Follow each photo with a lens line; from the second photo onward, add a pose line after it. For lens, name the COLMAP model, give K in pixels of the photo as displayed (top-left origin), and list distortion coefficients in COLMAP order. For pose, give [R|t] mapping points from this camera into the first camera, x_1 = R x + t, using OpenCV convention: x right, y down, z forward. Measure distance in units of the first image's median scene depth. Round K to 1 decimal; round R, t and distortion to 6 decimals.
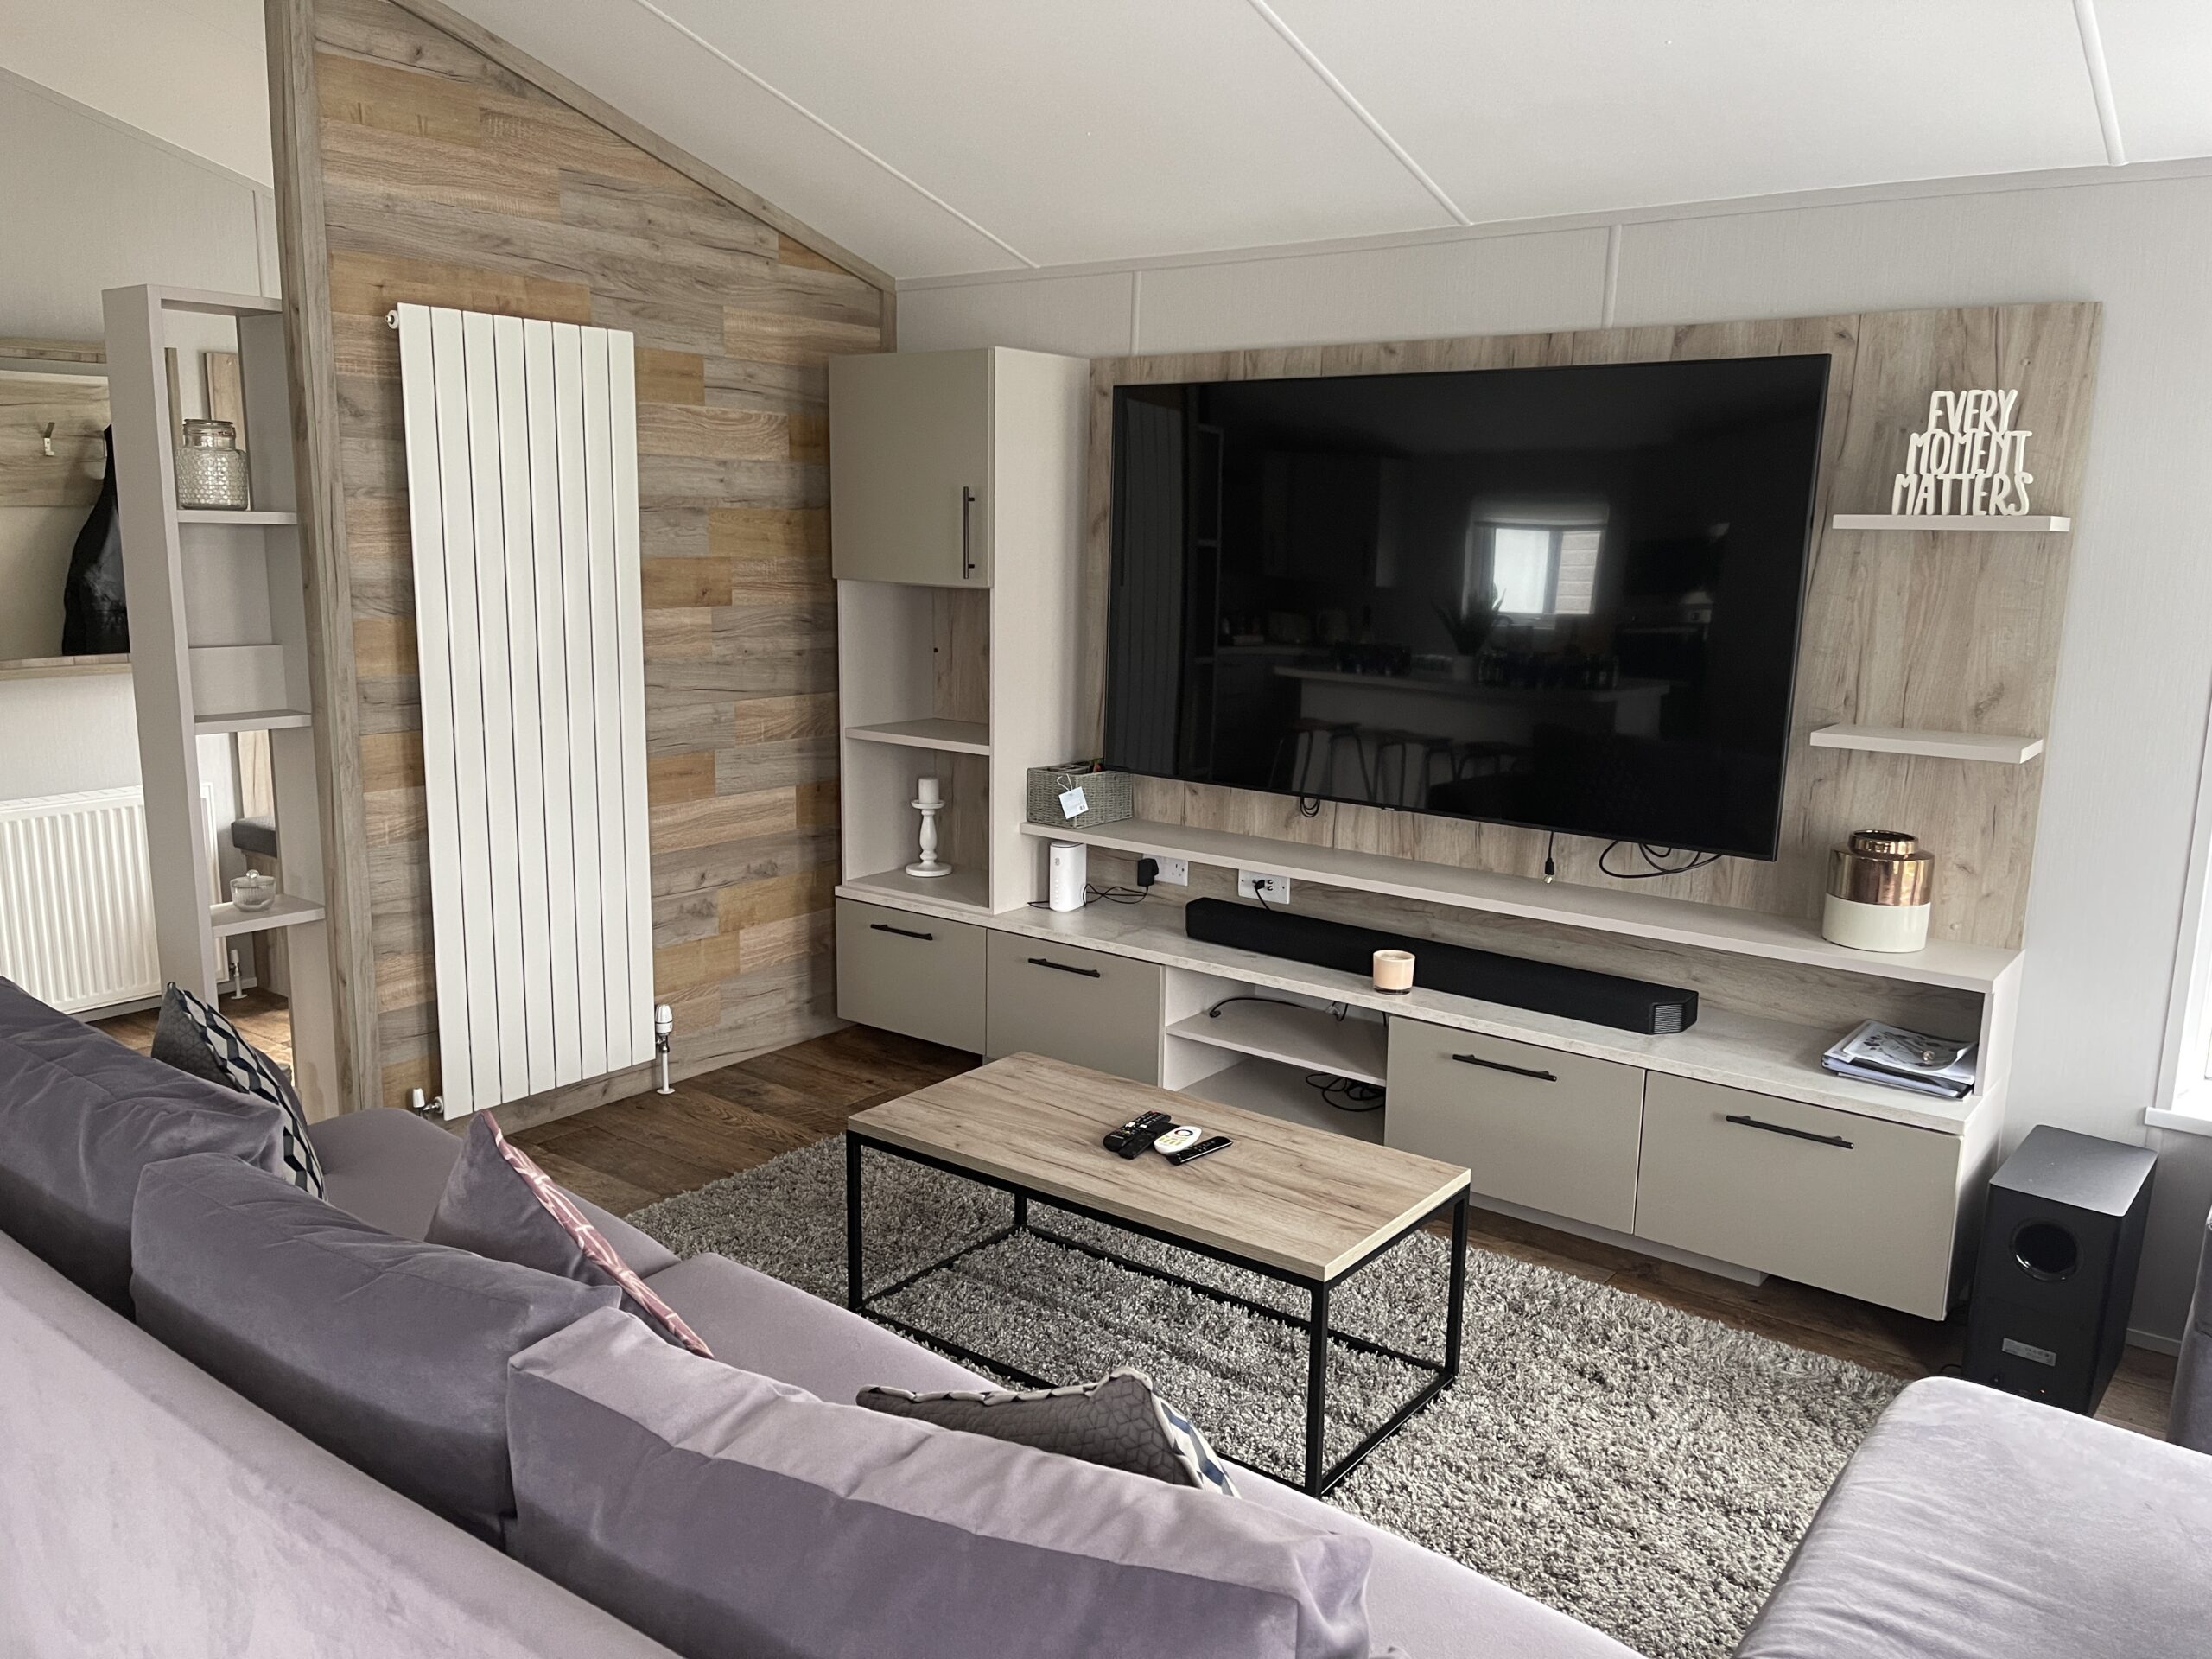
lens RADIAL K [[1610.5, 0, 1176.1], [0, 1610.5, 832.6], [0, 0, 1]] dist [0.003716, -0.001853]
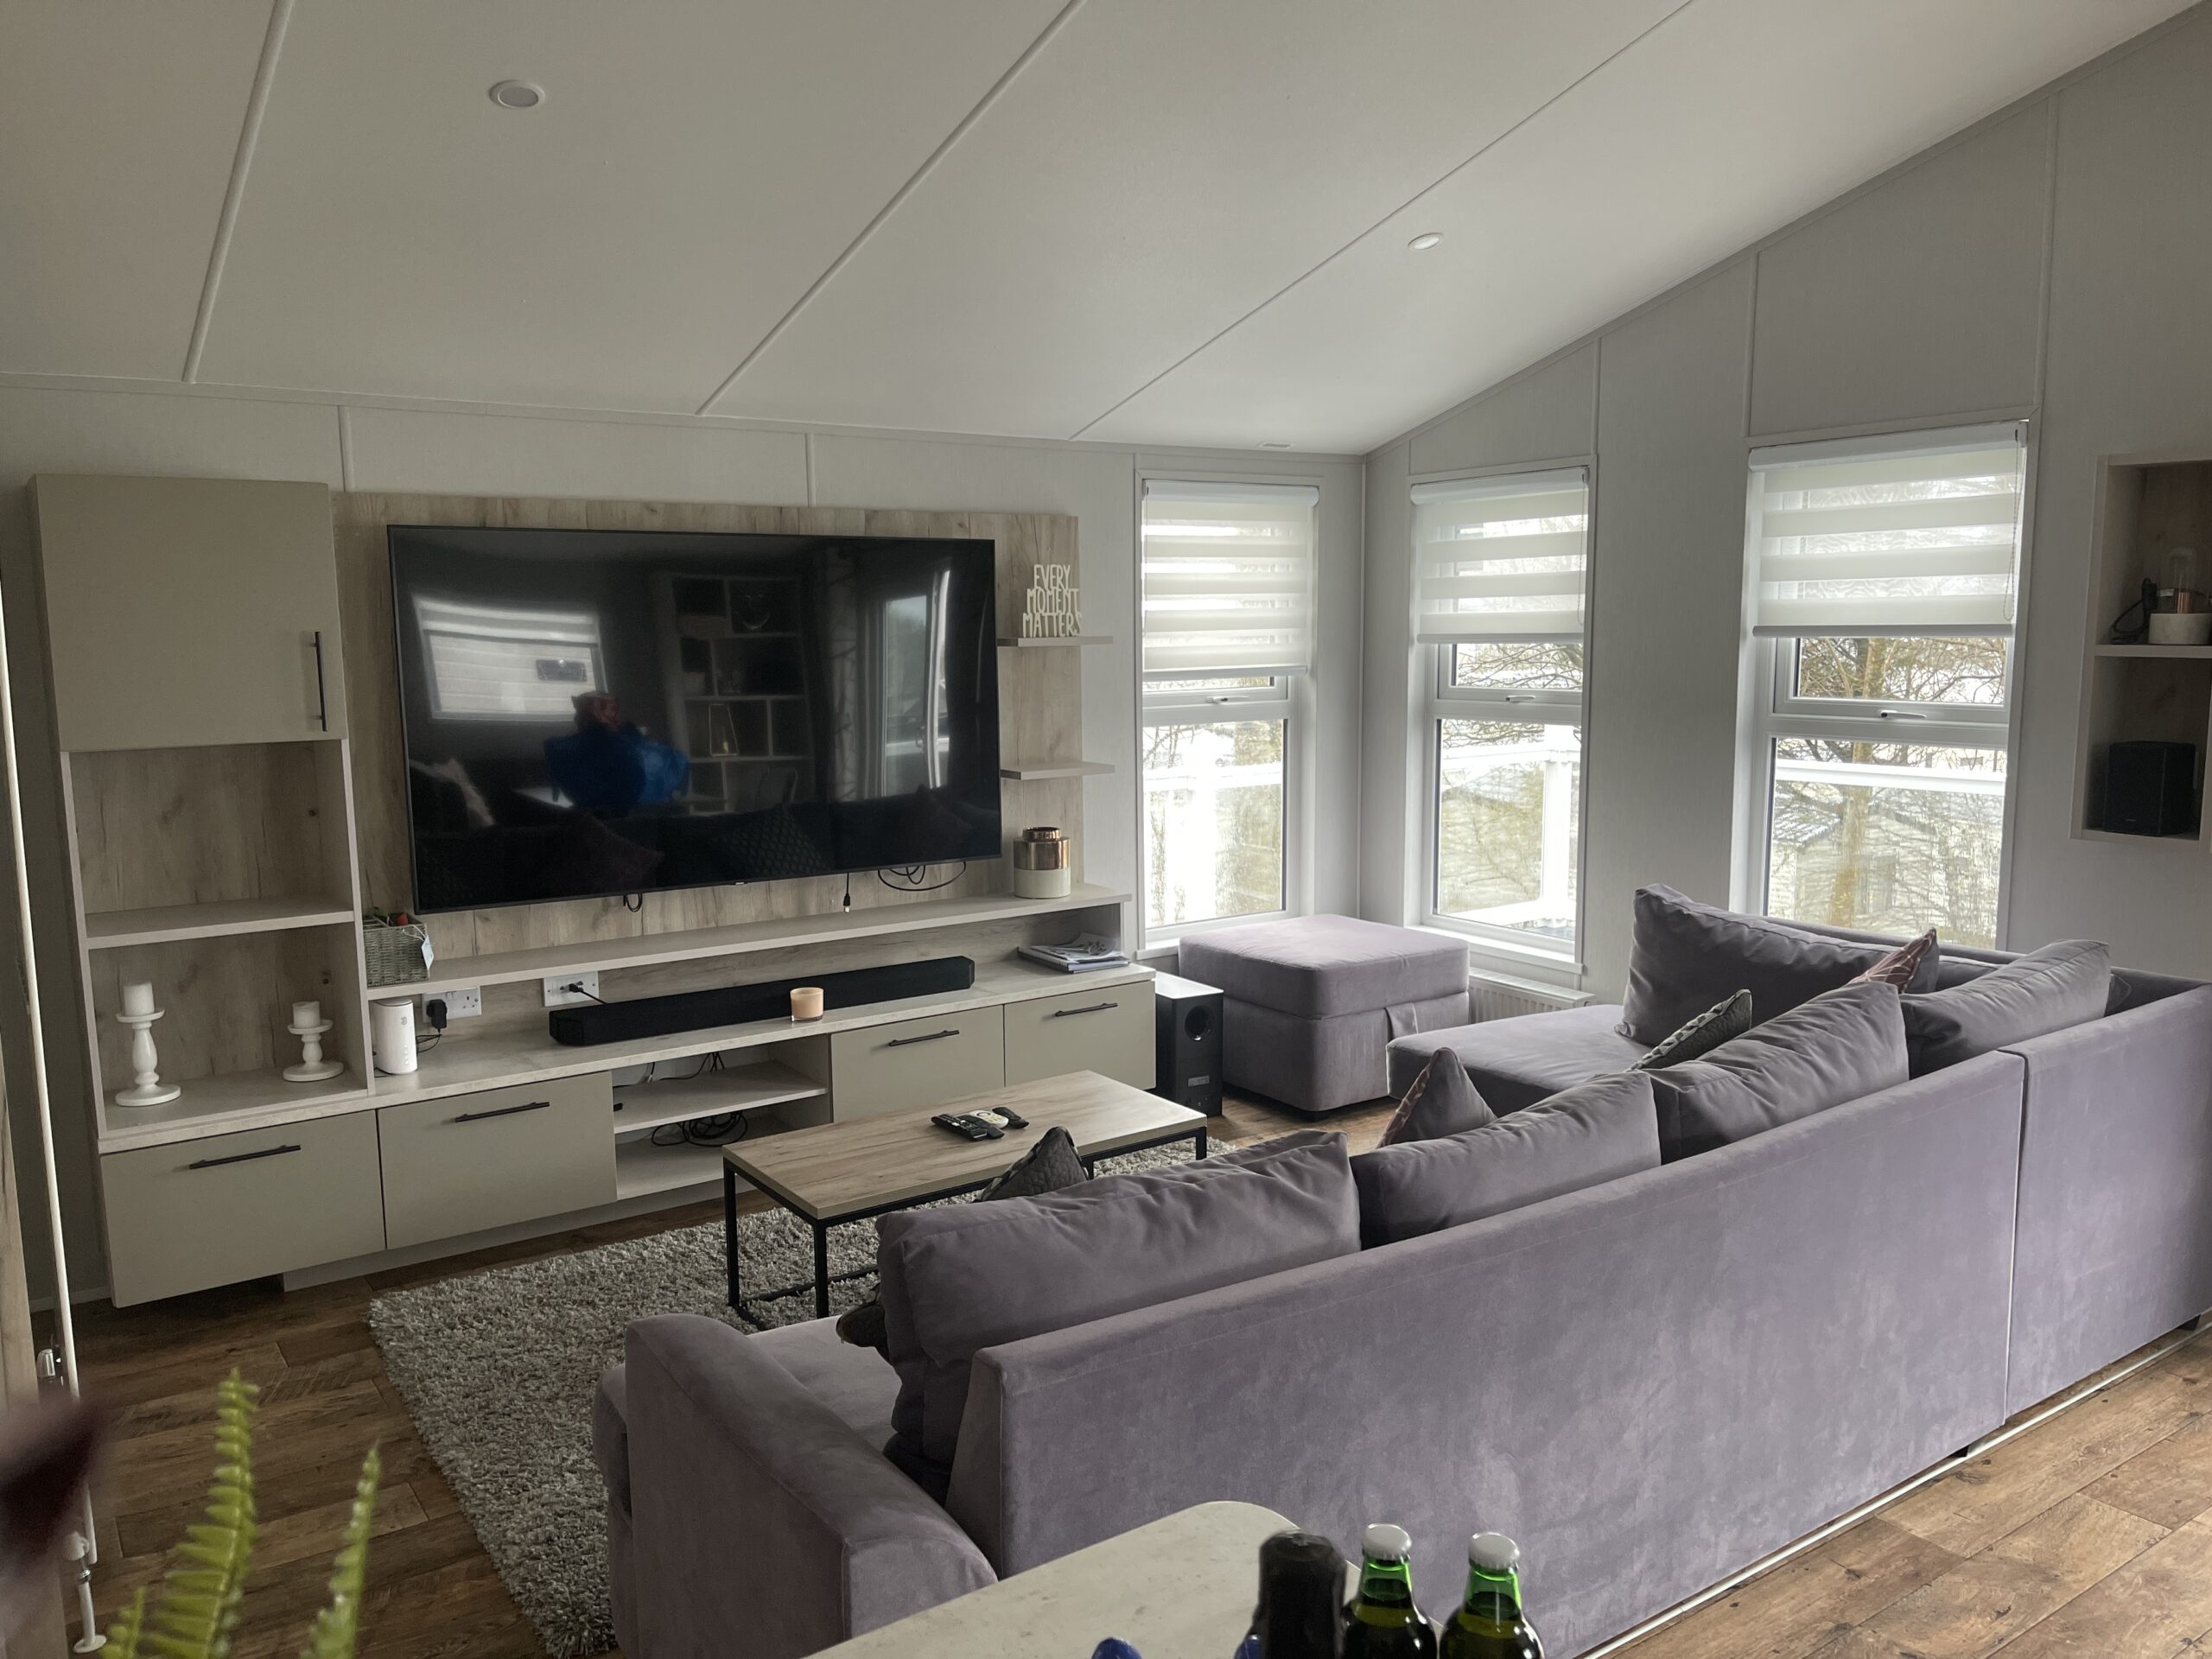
lens RADIAL K [[1610.5, 0, 1176.1], [0, 1610.5, 832.6], [0, 0, 1]] dist [0.003716, -0.001853]
pose [[0.315915, -0.160686, 0.935082, -0.936992], [0.177023, 0.978231, 0.108294, -0.132220], [-0.932127, 0.131320, 0.337483, 0.281219]]
